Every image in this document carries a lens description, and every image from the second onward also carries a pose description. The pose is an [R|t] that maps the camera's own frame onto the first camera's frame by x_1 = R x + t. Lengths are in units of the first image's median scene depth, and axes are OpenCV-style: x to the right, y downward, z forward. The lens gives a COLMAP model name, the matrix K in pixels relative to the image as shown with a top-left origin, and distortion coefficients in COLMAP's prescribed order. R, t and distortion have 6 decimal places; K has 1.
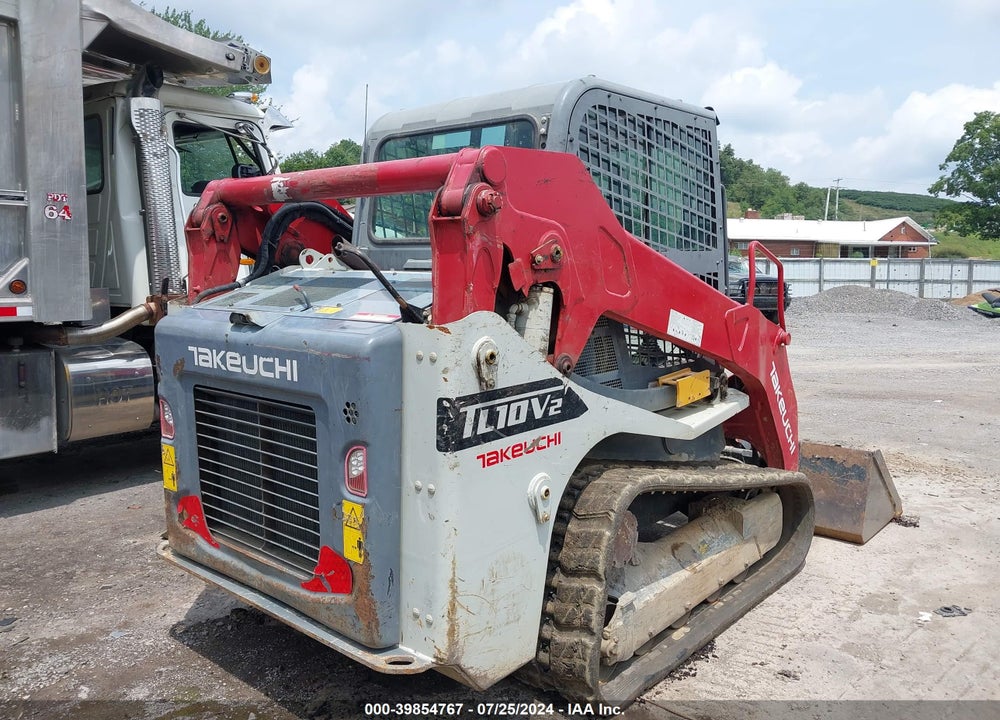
lens RADIAL K [[783.9, 0, 500.8], [0, 783.9, 354.2], [0, 0, 1]] dist [0.005304, -0.005712]
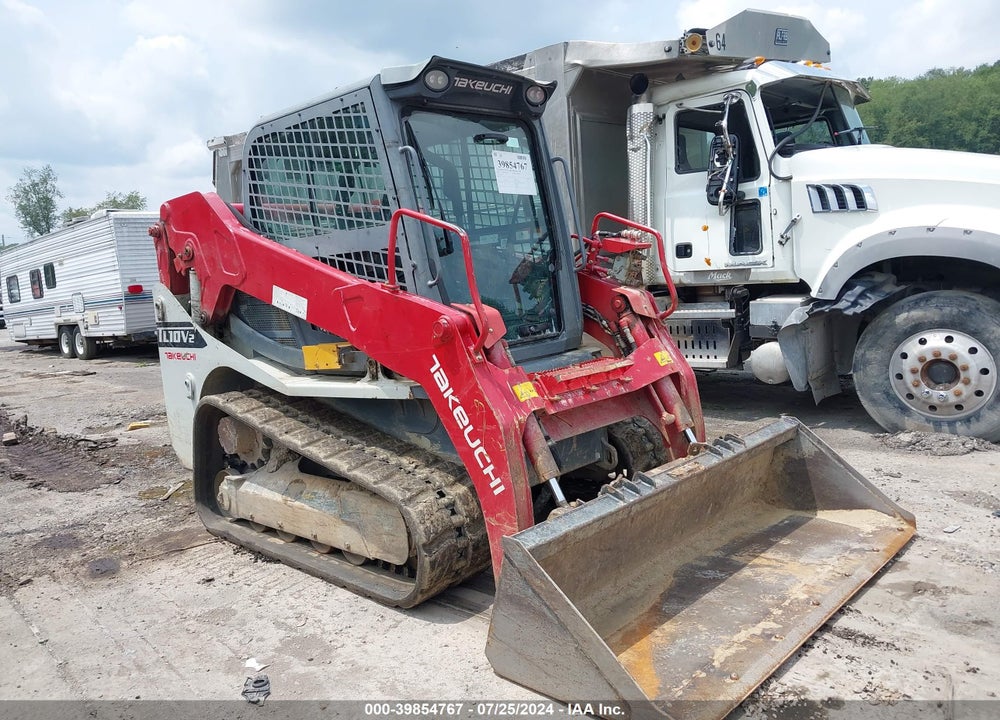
lens RADIAL K [[783.9, 0, 501.7], [0, 783.9, 365.8], [0, 0, 1]] dist [0.005304, -0.005712]
pose [[-0.039101, 0.133825, -0.990233, 2.350050], [-0.046737, 0.989662, 0.135593, -0.189722], [0.998142, 0.051583, -0.032442, 2.272774]]
